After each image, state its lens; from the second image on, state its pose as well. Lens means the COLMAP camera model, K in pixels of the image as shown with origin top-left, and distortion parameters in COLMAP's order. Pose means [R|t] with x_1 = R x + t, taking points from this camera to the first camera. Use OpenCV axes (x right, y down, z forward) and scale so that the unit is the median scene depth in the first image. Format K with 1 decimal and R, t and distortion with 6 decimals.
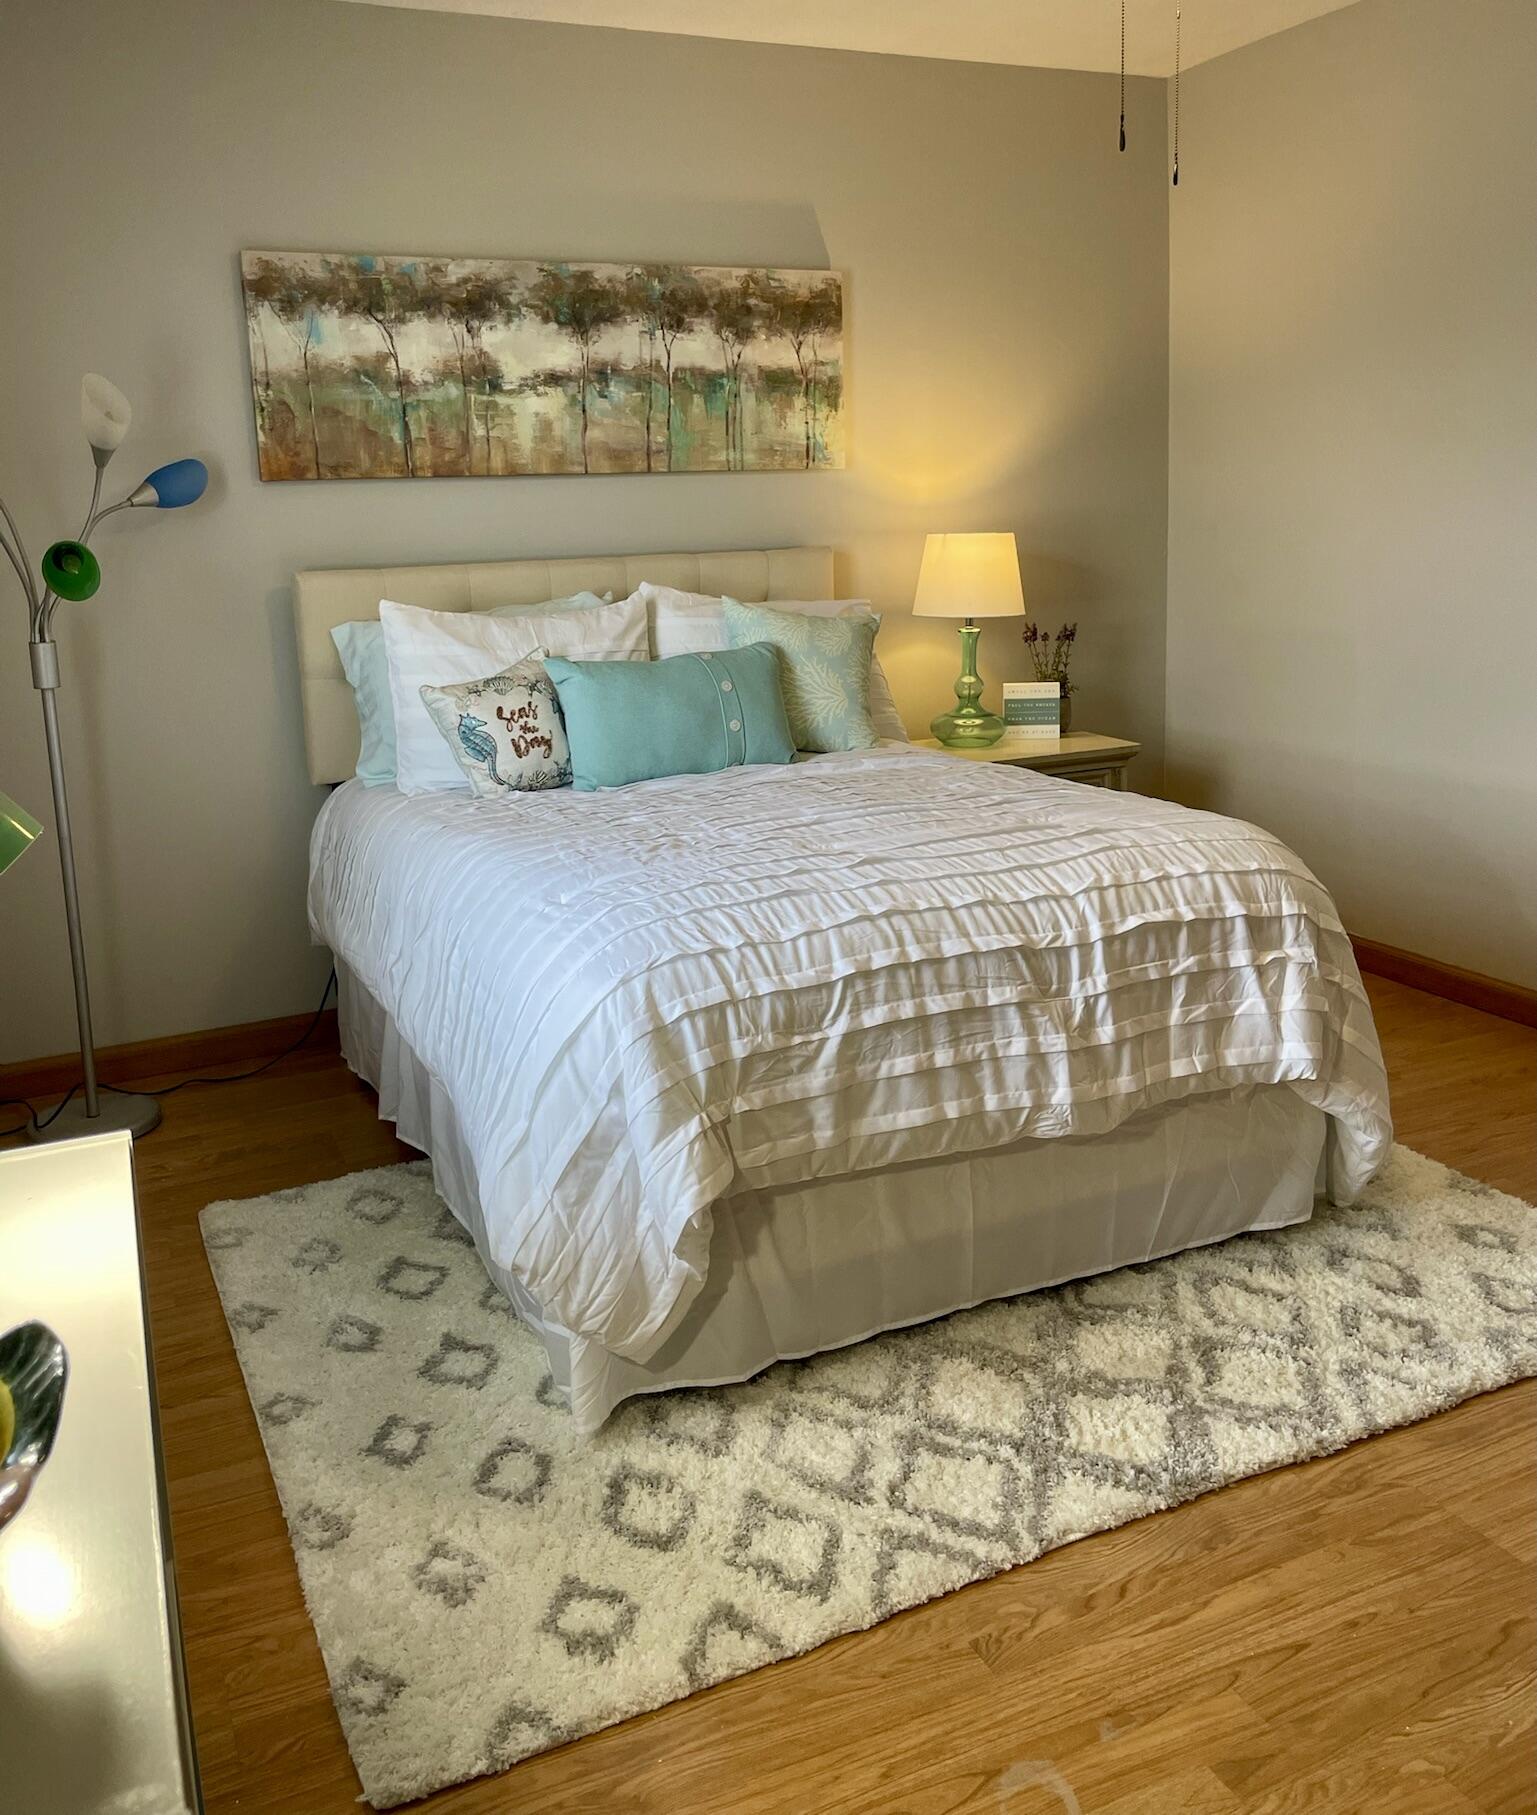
lens RADIAL K [[1548.1, 0, 769.9], [0, 1548.1, 797.0], [0, 0, 1]] dist [0.111503, -0.199280]
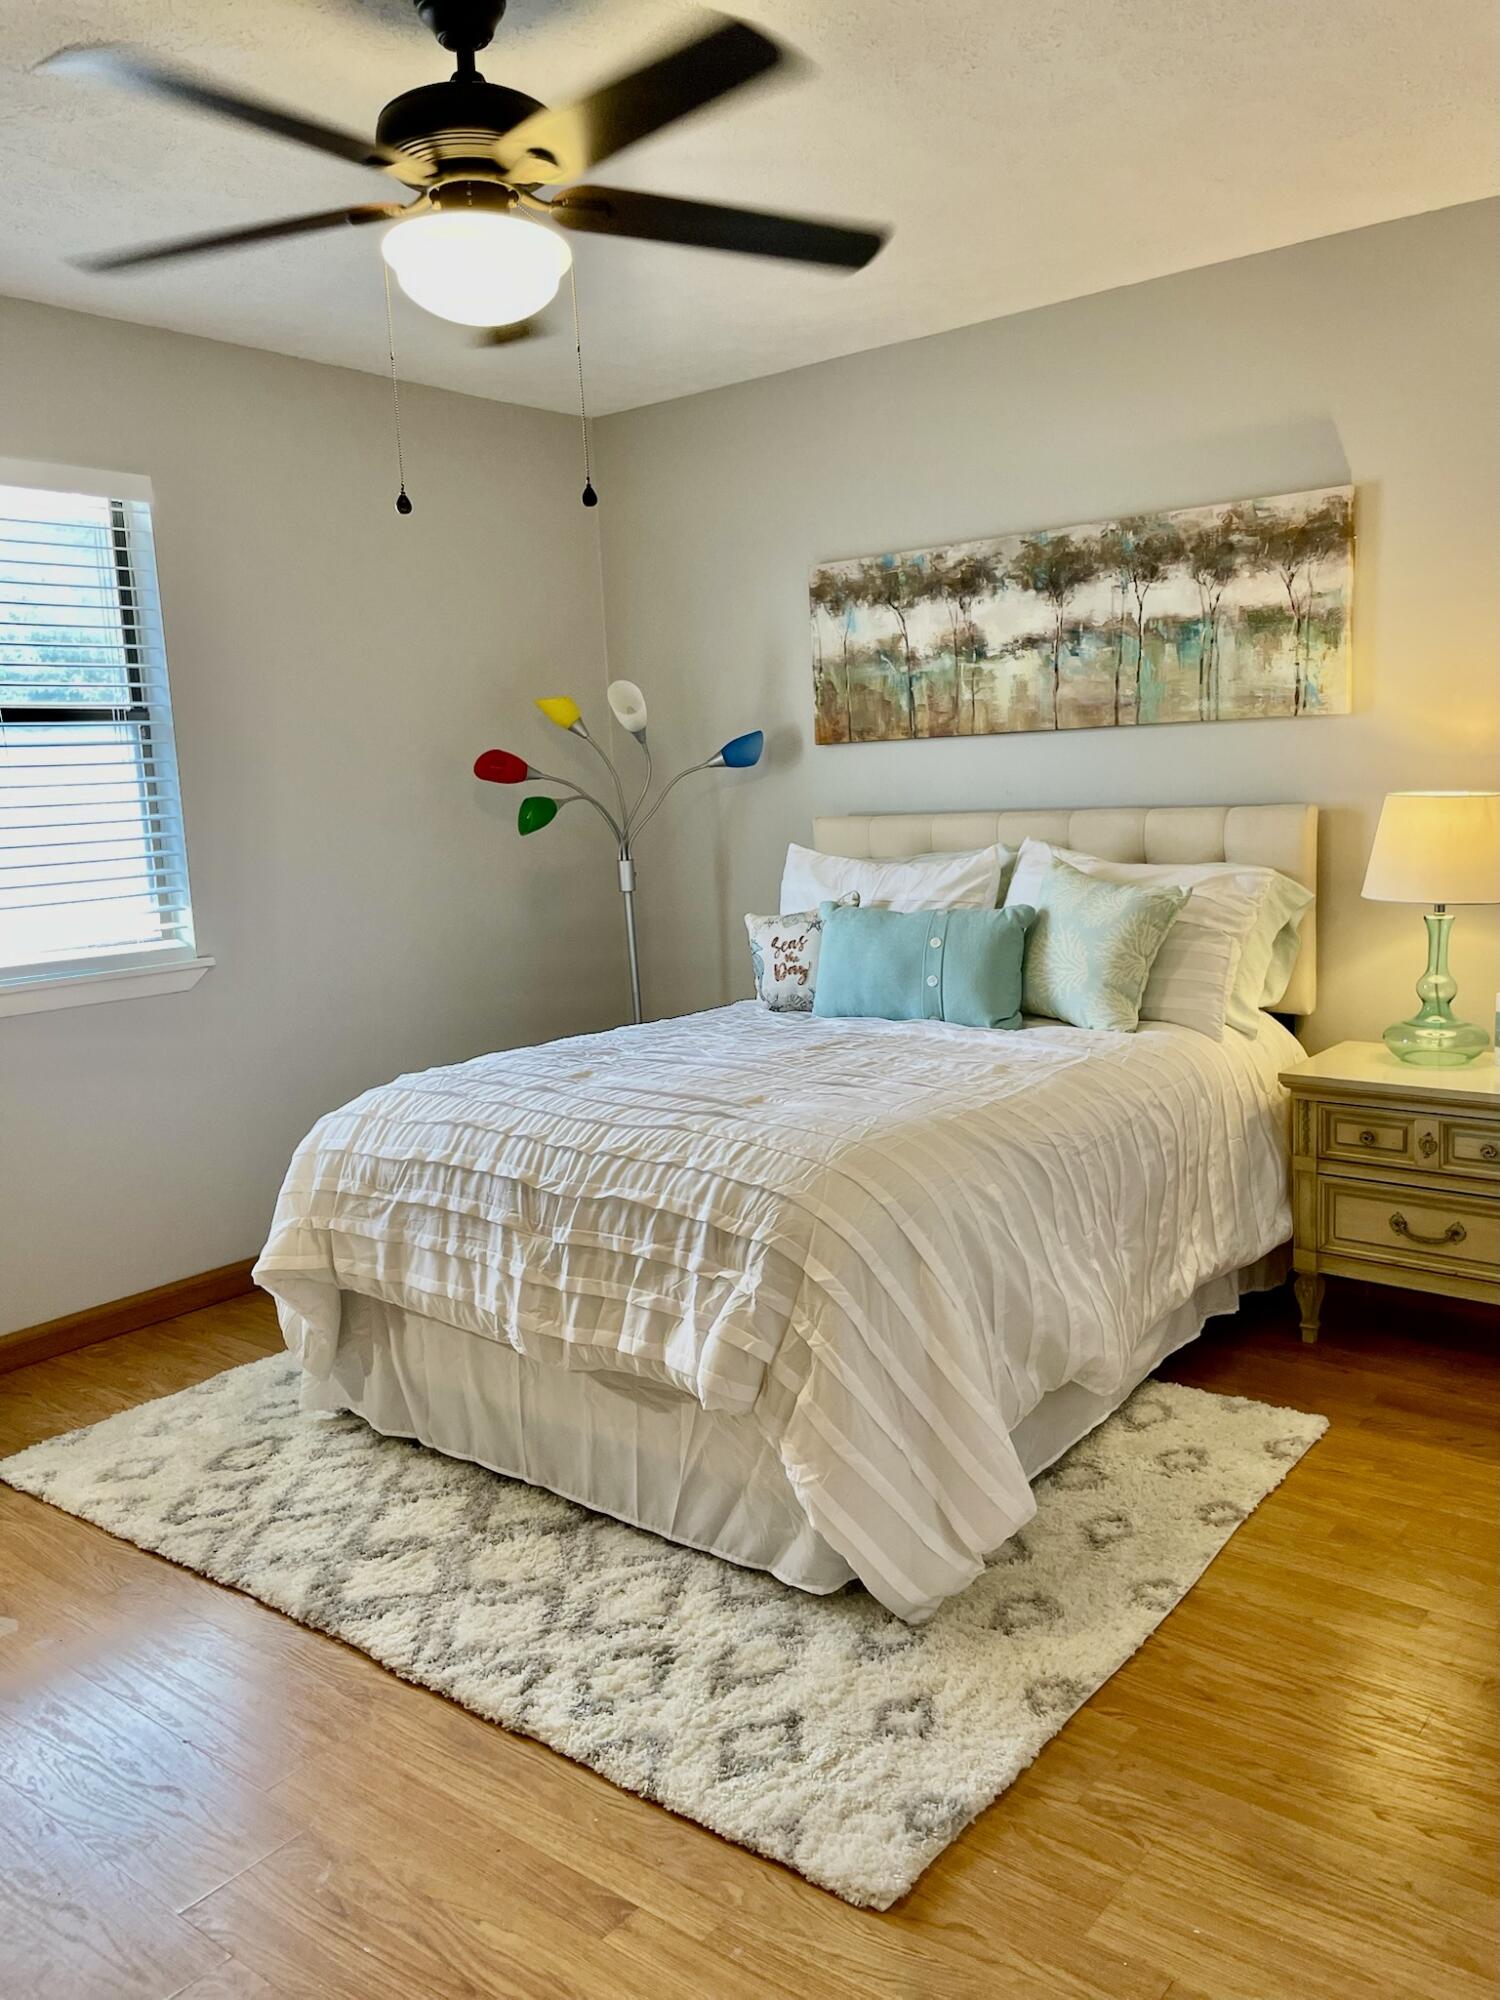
lens RADIAL K [[1515.1, 0, 748.0], [0, 1515.1, 1005.0], [0, 0, 1]] dist [0.117380, -0.207670]
pose [[0.456089, 0.151782, -0.876895, 0.736521], [-0.139631, 0.985349, 0.097930, -0.101467], [0.878912, 0.077777, 0.470600, 0.367750]]
